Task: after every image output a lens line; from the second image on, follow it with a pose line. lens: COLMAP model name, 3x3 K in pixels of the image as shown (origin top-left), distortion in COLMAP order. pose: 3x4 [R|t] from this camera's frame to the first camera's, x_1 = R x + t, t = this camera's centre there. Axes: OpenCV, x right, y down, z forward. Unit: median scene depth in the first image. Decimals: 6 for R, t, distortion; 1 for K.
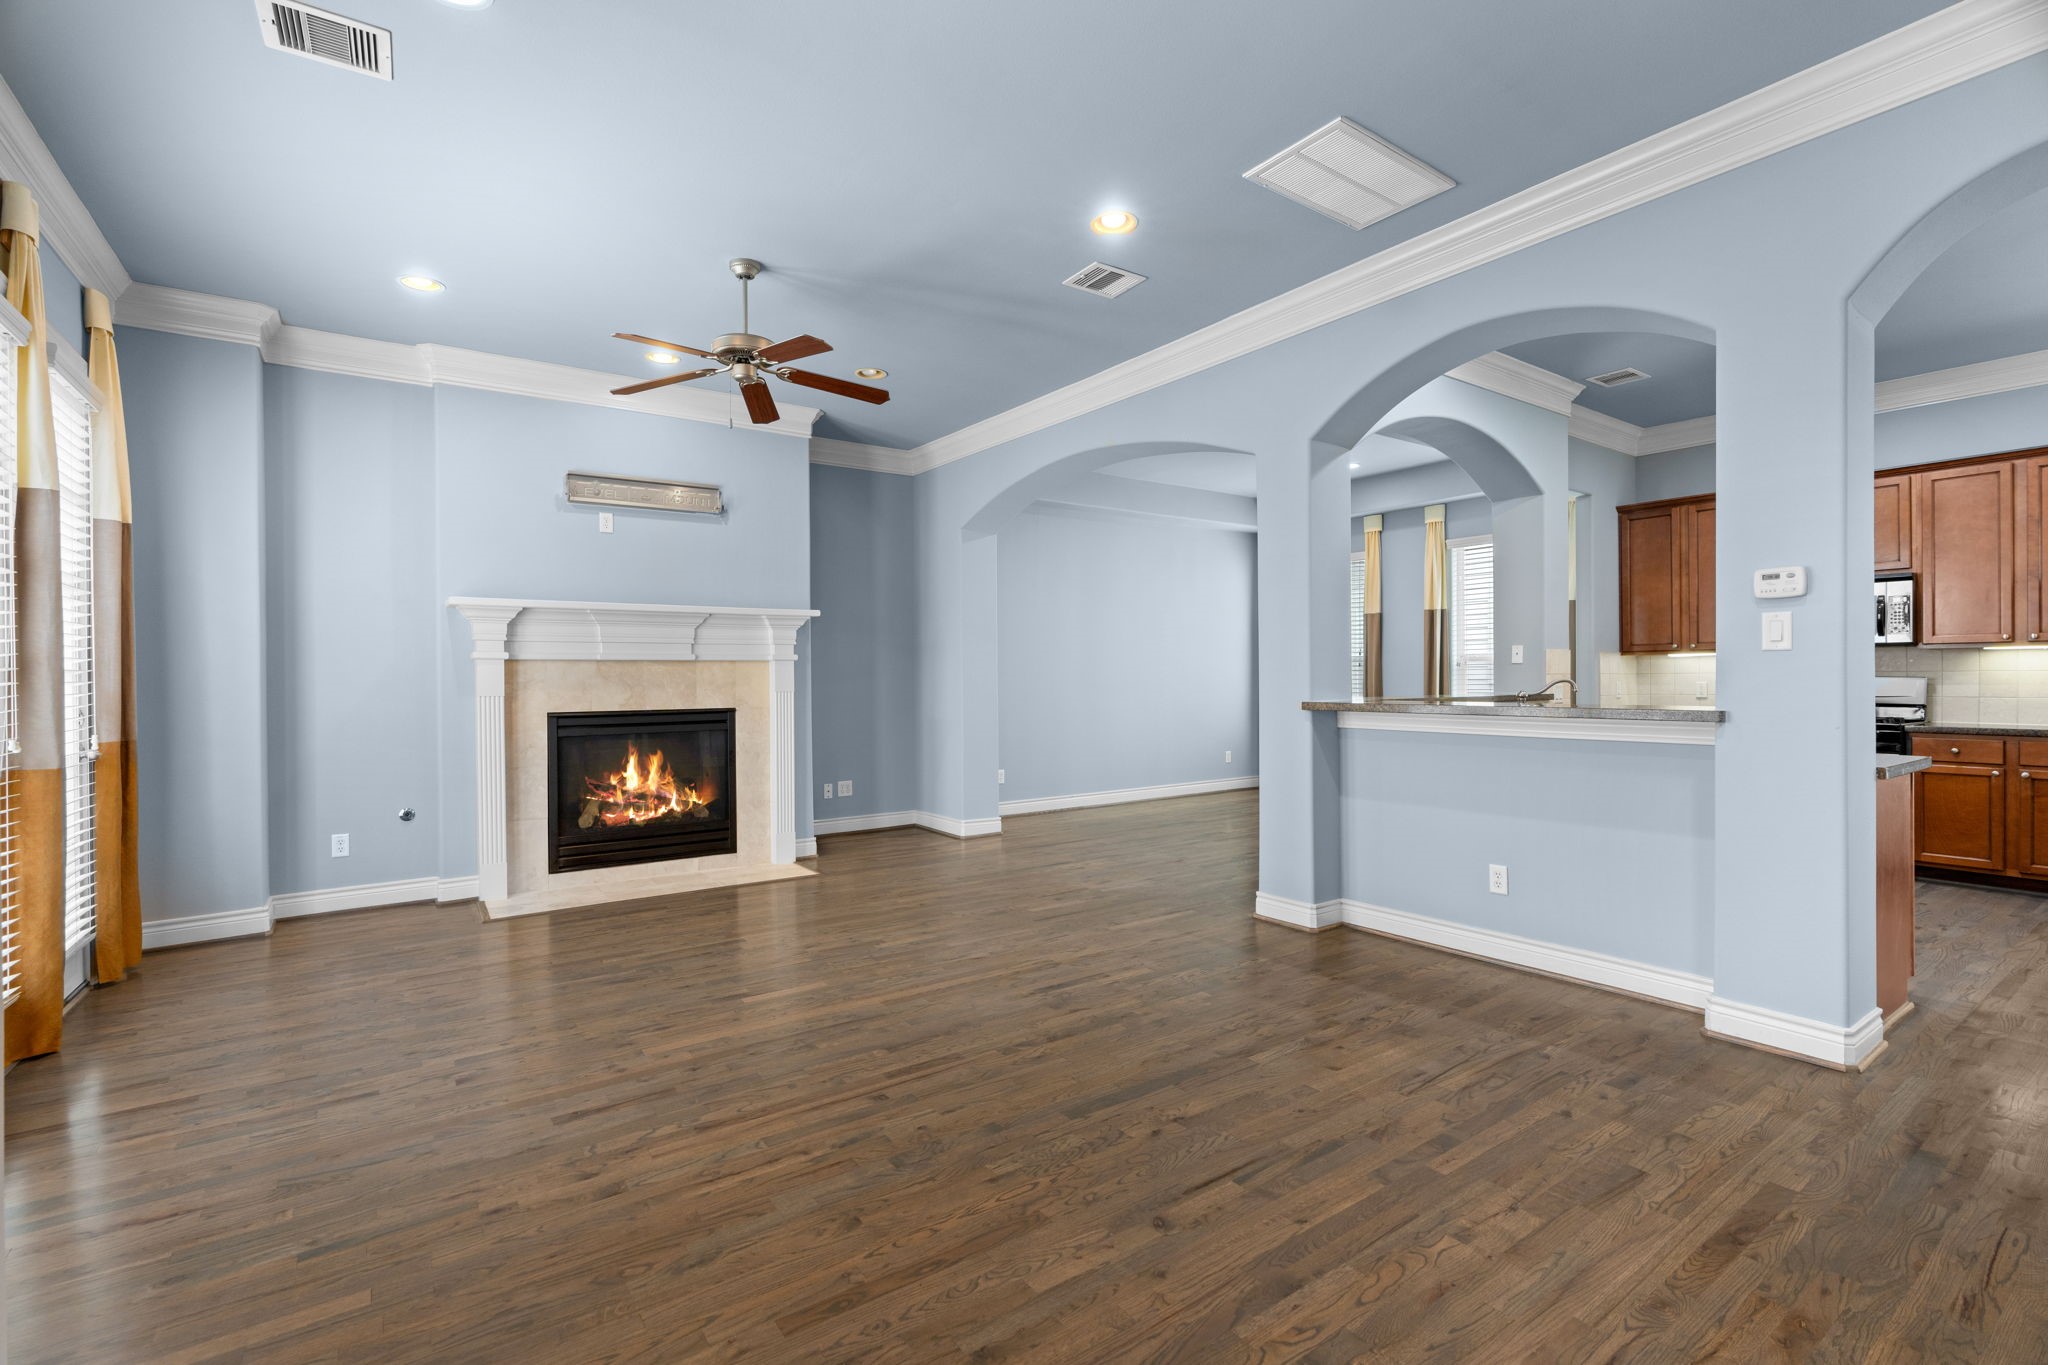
lens RADIAL K [[921.1, 0, 1019.8], [0, 921.1, 681.3], [0, 0, 1]] dist [-0.012864, 0.006338]
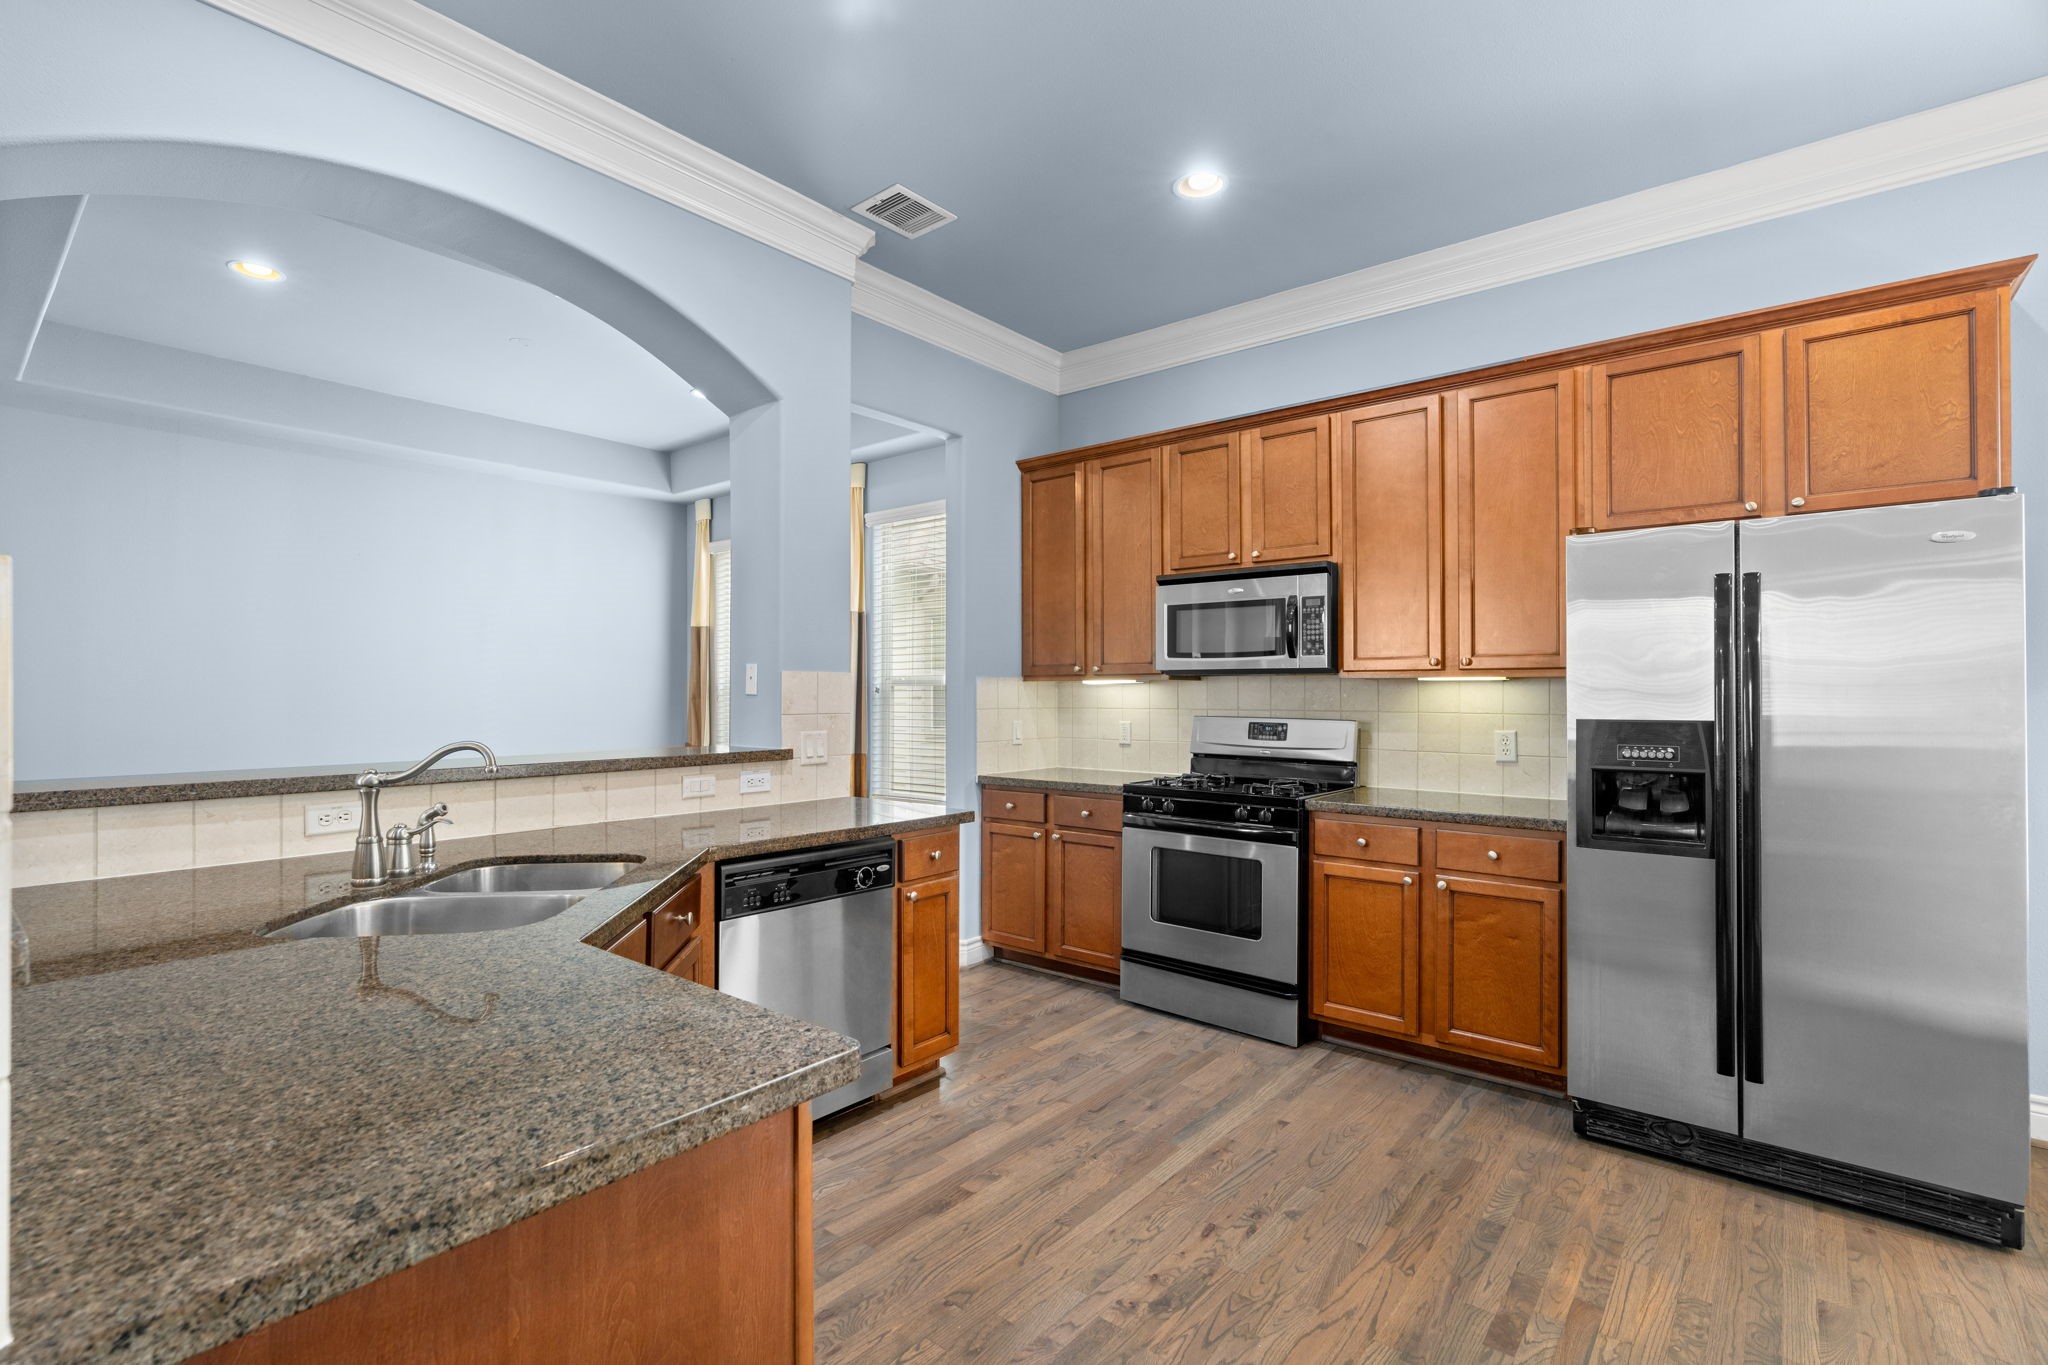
lens RADIAL K [[921.1, 0, 1032.6], [0, 921.1, 687.3], [0, 0, 1]] dist [-0.012864, 0.006338]
pose [[0.965092, 0.010663, 0.261694, 0.744111], [-0.008208, 0.999911, -0.010471, -0.025858], [-0.261782, 0.007957, 0.965094, 0.525141]]
